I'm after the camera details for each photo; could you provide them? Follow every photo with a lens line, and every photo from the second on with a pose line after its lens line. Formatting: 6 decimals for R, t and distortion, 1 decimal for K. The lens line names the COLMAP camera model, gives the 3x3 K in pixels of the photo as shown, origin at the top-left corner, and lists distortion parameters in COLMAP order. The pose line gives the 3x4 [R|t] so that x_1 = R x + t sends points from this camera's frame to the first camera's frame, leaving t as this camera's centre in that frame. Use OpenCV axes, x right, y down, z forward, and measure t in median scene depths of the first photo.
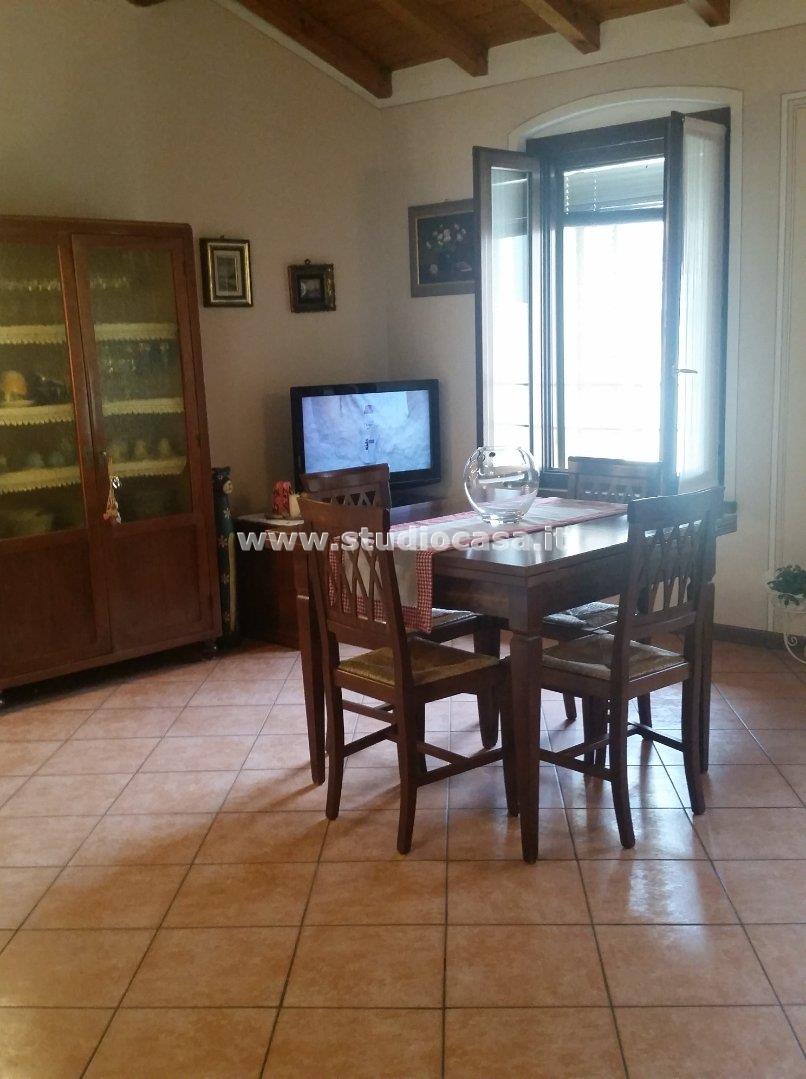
lens RADIAL K [[1102.5, 0, 403.0], [0, 1102.5, 539.5], [0, 0, 1]] dist [0.164278, -0.423641]
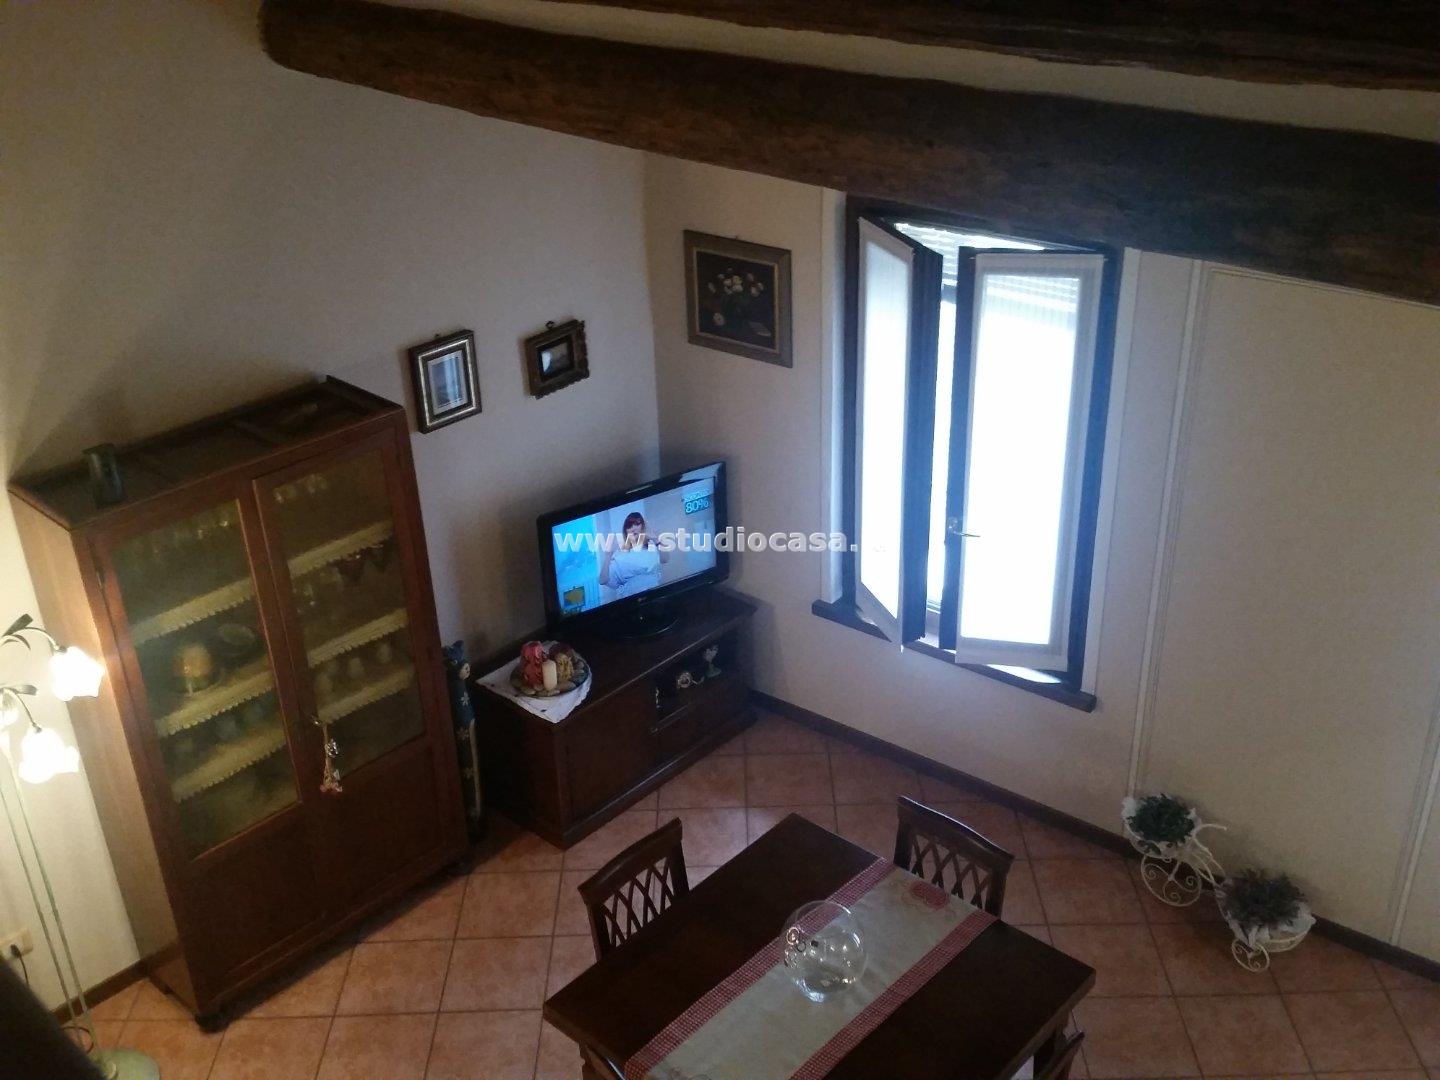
lens RADIAL K [[1465.4, 0, 720.0], [0, 1465.4, 540.0], [0, 0, 1]] dist [0.162751, -0.396240]
pose [[0.998029, -0.021427, 0.058975, -0.045189], [0.001966, 0.950109, 0.311913, -0.566313], [-0.062716, -0.311183, 0.948278, 0.028666]]
